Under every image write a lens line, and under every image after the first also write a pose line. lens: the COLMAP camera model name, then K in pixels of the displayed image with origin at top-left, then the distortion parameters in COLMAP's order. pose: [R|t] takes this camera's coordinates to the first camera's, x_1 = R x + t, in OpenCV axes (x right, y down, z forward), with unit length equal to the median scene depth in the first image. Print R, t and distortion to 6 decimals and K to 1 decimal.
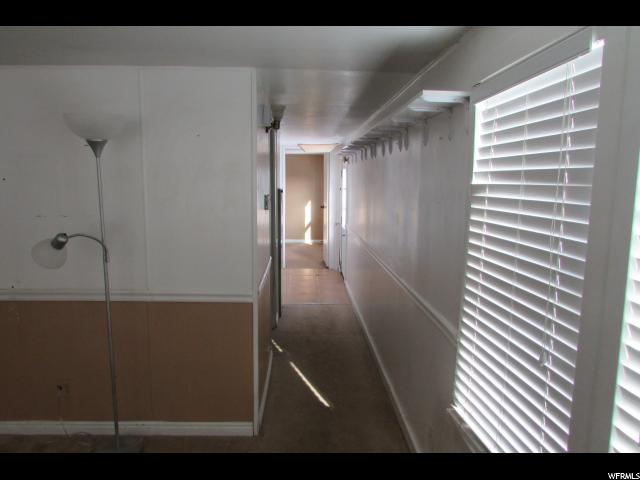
lens RADIAL K [[443.5, 0, 320.0], [0, 443.5, 240.0], [0, 0, 1]] dist [0.003618, -0.000802]
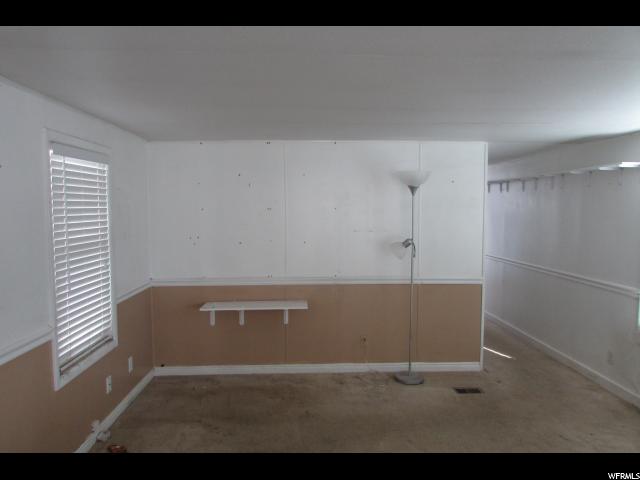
lens RADIAL K [[443.5, 0, 320.0], [0, 443.5, 240.0], [0, 0, 1]] dist [0.003618, -0.000802]
pose [[0.999089, -0.006430, 0.042195, -0.812992], [0.009072, 0.997990, -0.062725, 0.077555], [-0.041707, 0.063051, 0.997138, -0.588421]]
